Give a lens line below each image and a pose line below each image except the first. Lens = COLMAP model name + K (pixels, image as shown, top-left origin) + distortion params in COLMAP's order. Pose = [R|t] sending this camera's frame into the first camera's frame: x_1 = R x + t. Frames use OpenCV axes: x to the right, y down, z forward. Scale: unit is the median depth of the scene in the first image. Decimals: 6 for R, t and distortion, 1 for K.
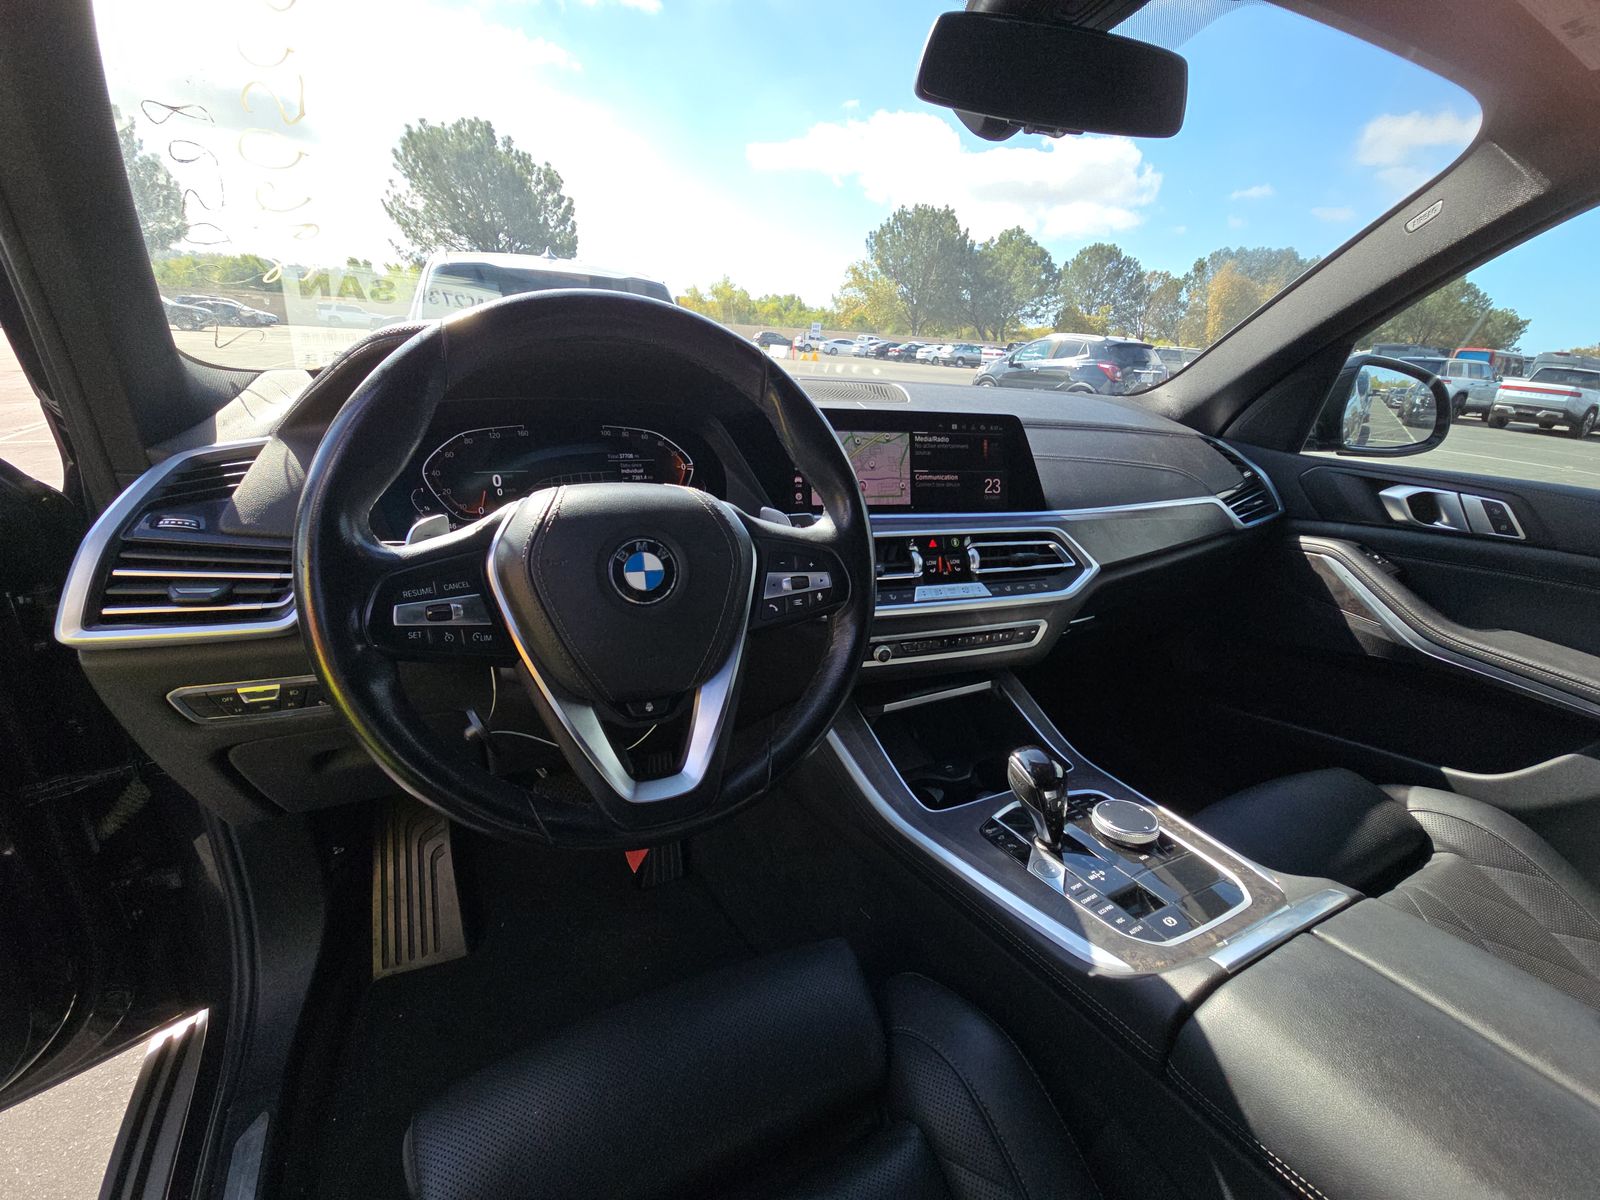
lens RADIAL K [[654.2, 0, 805.3], [0, 654.2, 597.6], [0, 0, 1]] dist [0.002256, 0.000239]
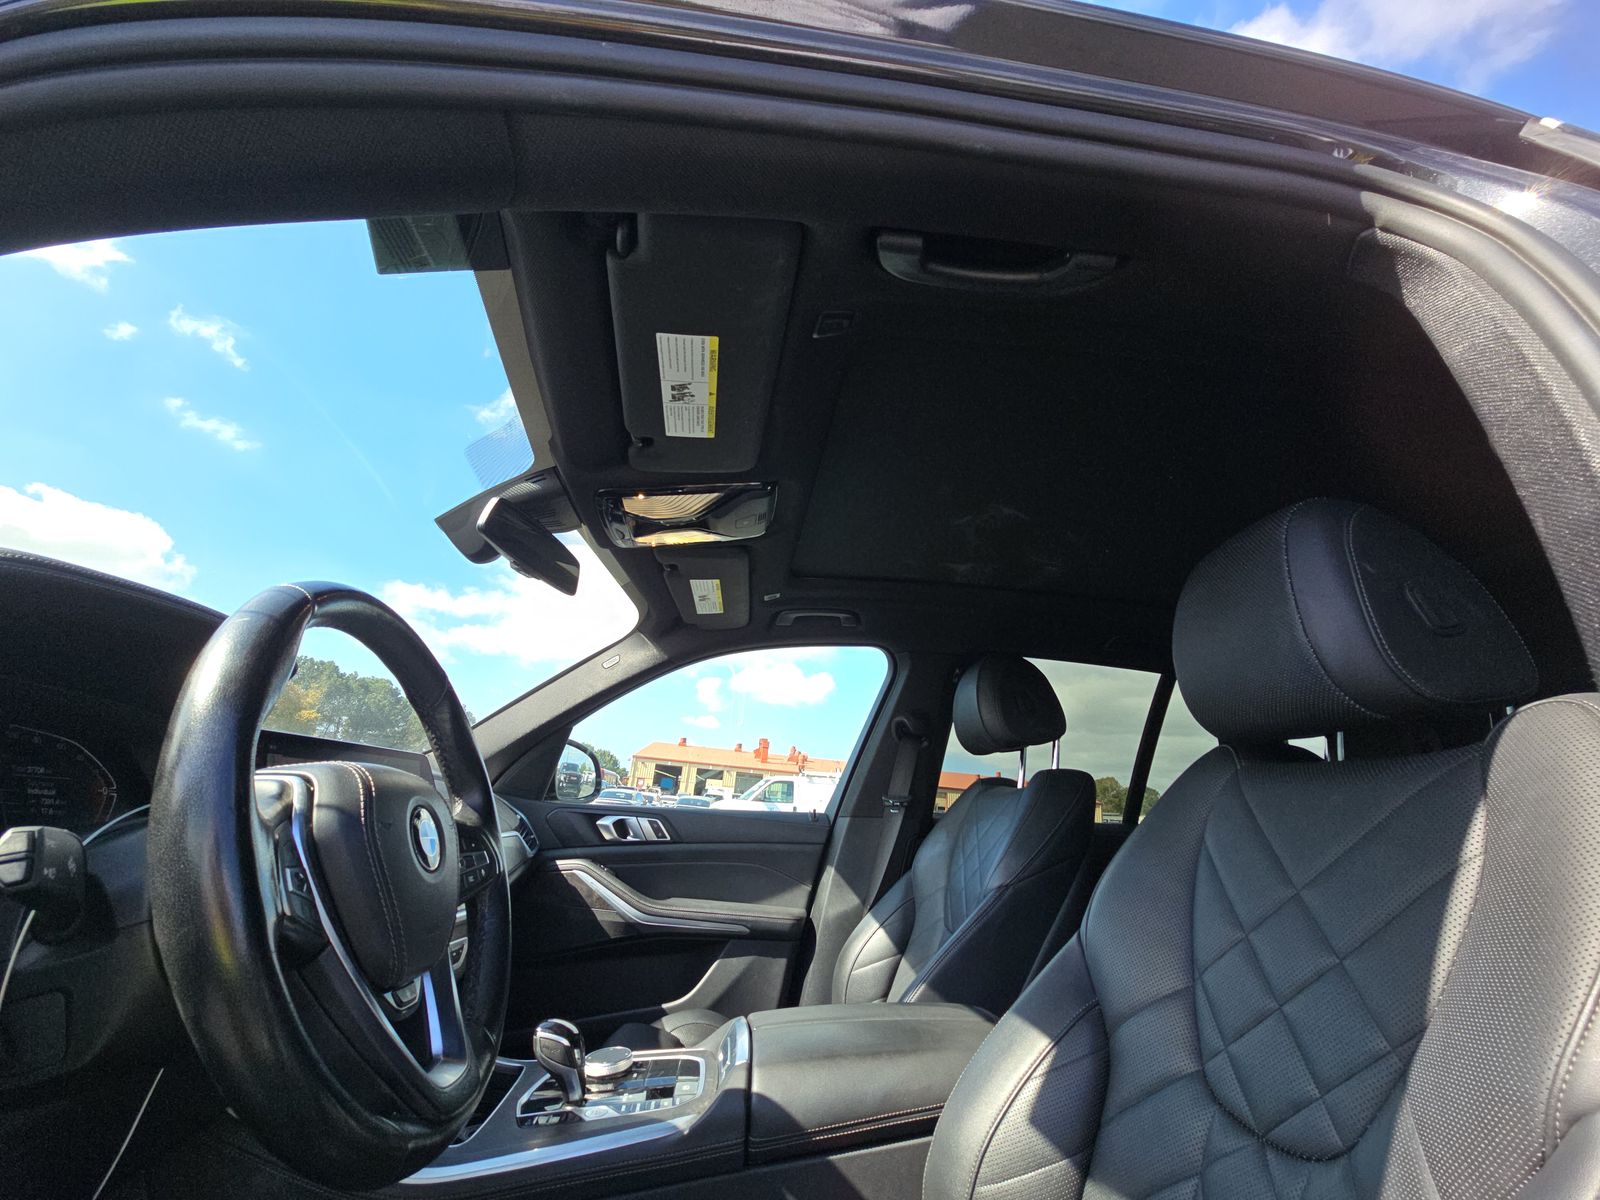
lens RADIAL K [[654.2, 0, 805.3], [0, 654.2, 597.6], [0, 0, 1]] dist [0.002256, 0.000239]
pose [[0.346627, 0.268061, 0.898884, -0.631499], [0.280784, 0.884701, -0.372108, 0.108305], [-0.894992, 0.381375, 0.231394, 0.023107]]
